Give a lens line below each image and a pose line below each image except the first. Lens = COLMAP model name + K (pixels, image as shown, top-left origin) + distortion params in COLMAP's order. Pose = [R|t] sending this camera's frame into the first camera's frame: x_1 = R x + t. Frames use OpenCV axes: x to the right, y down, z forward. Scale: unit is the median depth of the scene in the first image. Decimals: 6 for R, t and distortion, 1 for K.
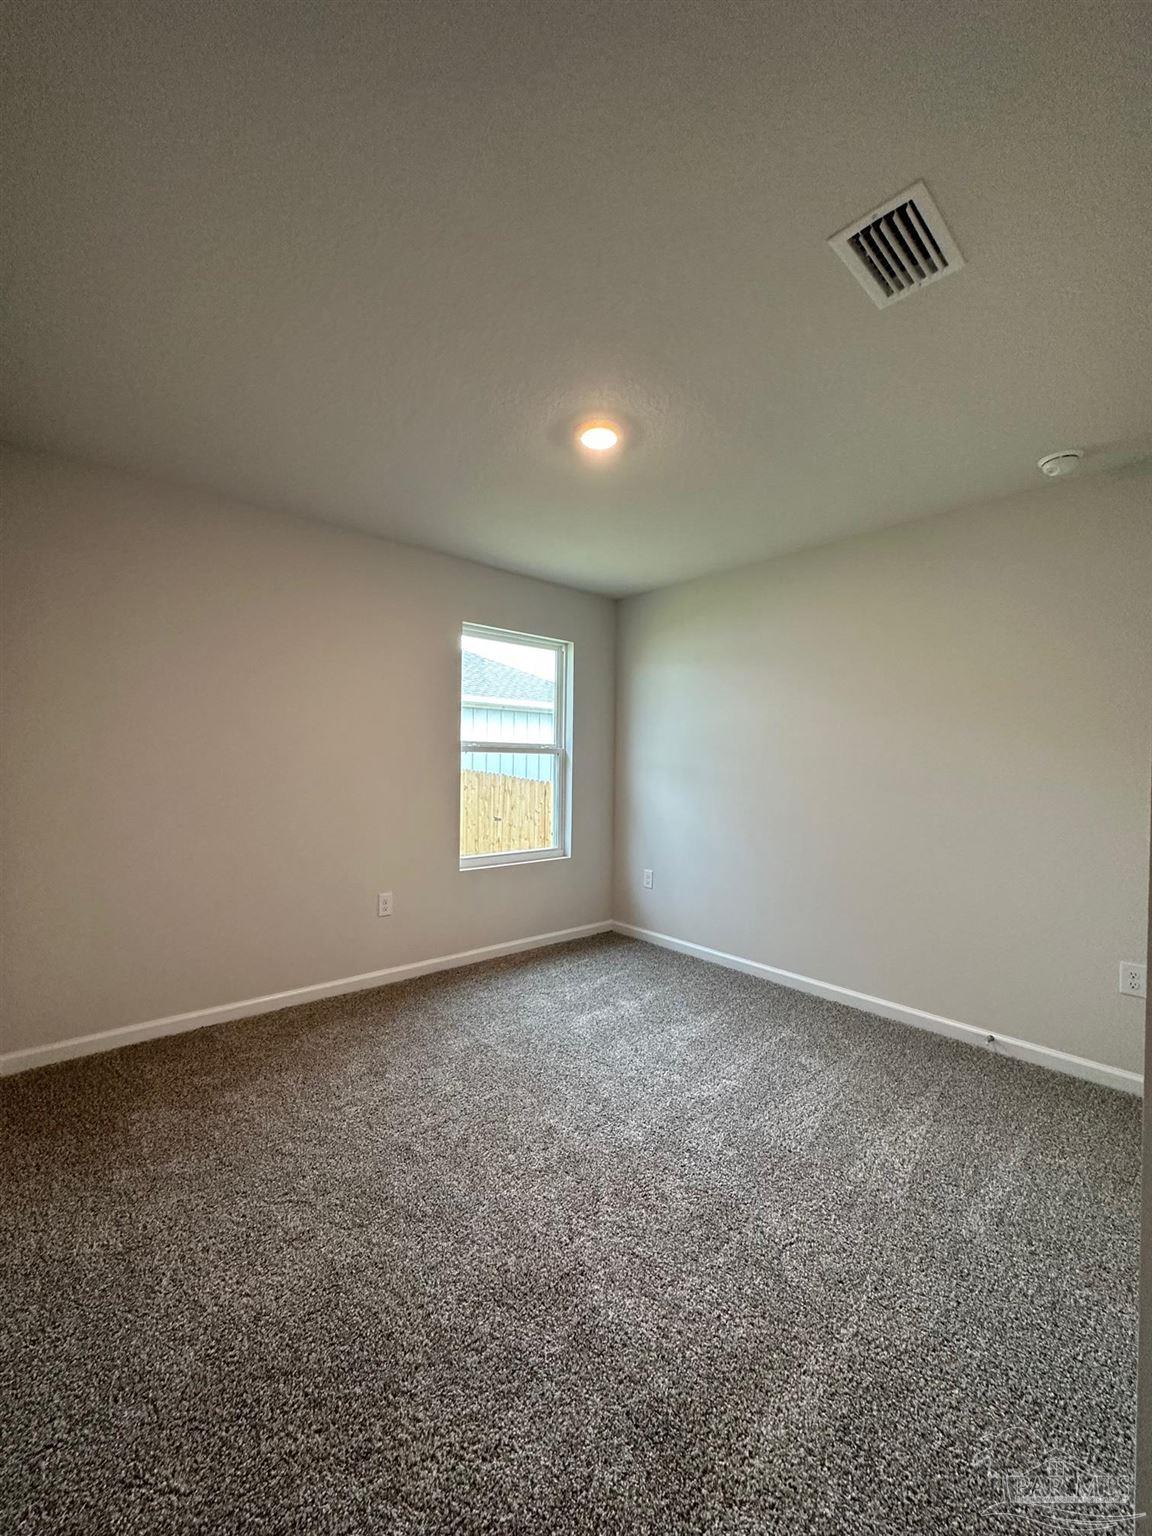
lens RADIAL K [[613.2, 0, 575.6], [0, 613.2, 765.5], [0, 0, 1]] dist [-0.001281, 0.000265]
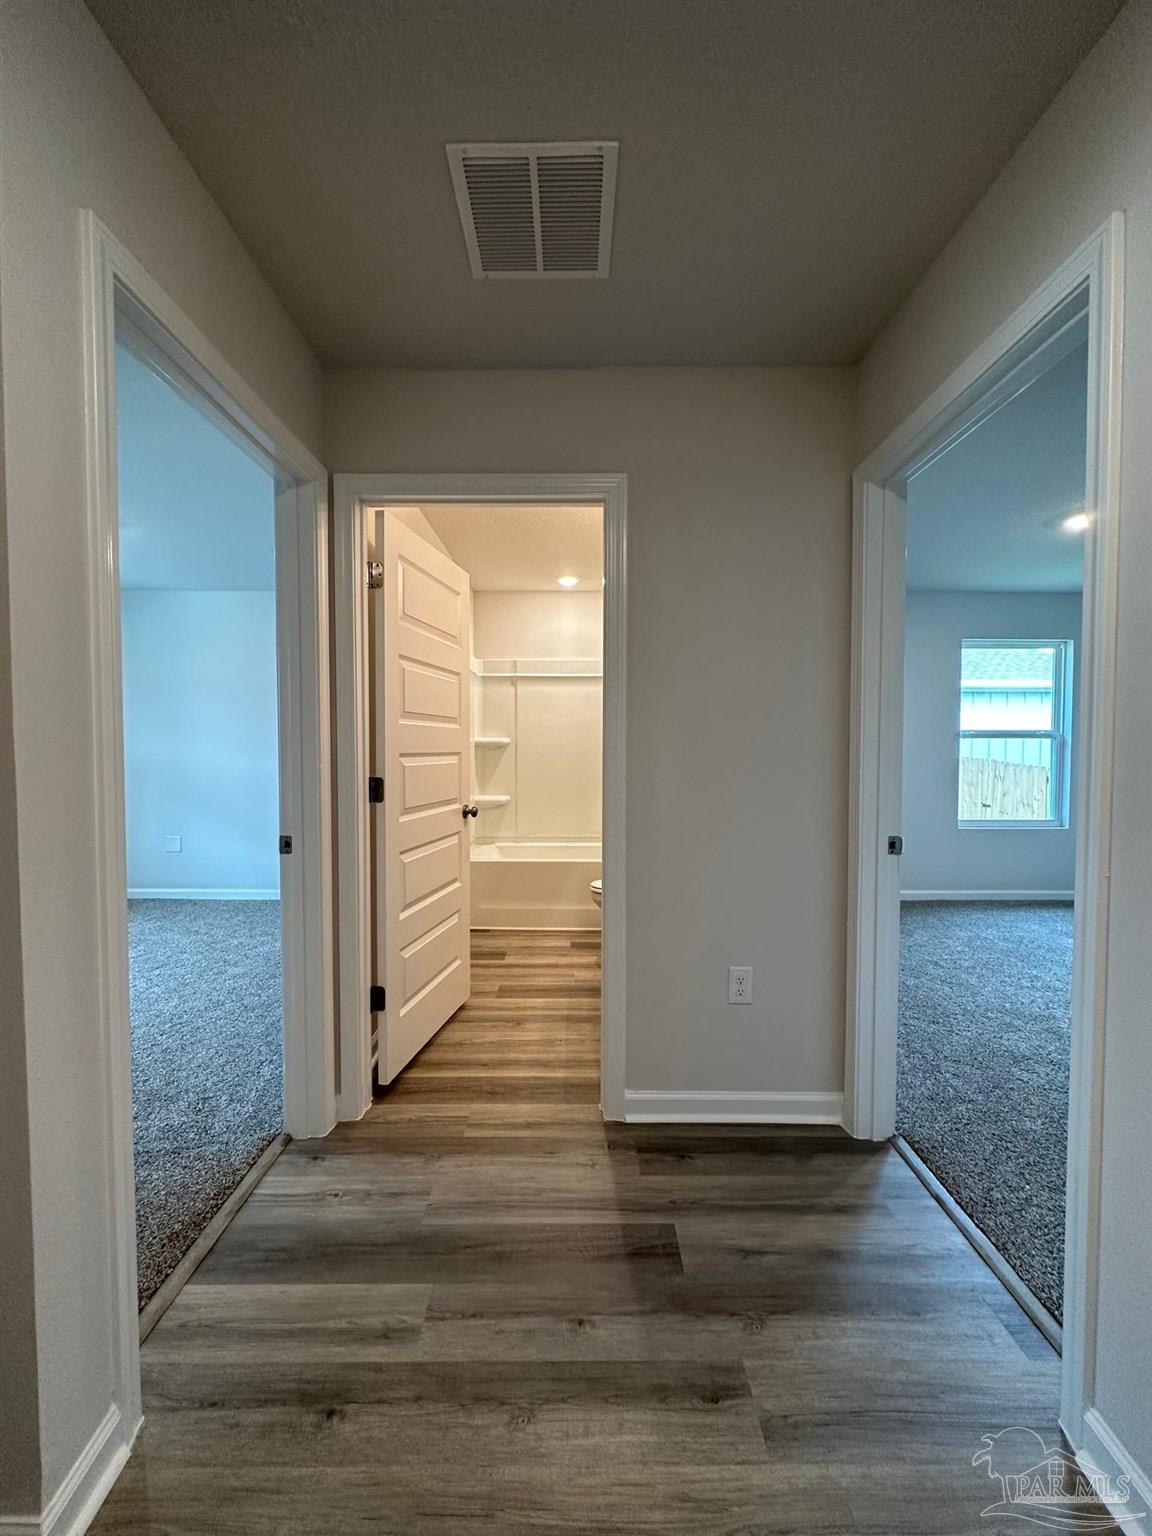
lens RADIAL K [[613.2, 0, 575.6], [0, 613.2, 765.5], [0, 0, 1]] dist [-0.001281, 0.000265]
pose [[0.757280, 0.007199, -0.653051, 0.044515], [0.005430, 0.999835, 0.017318, 0.007987], [0.653068, -0.016660, 0.757116, -0.493790]]
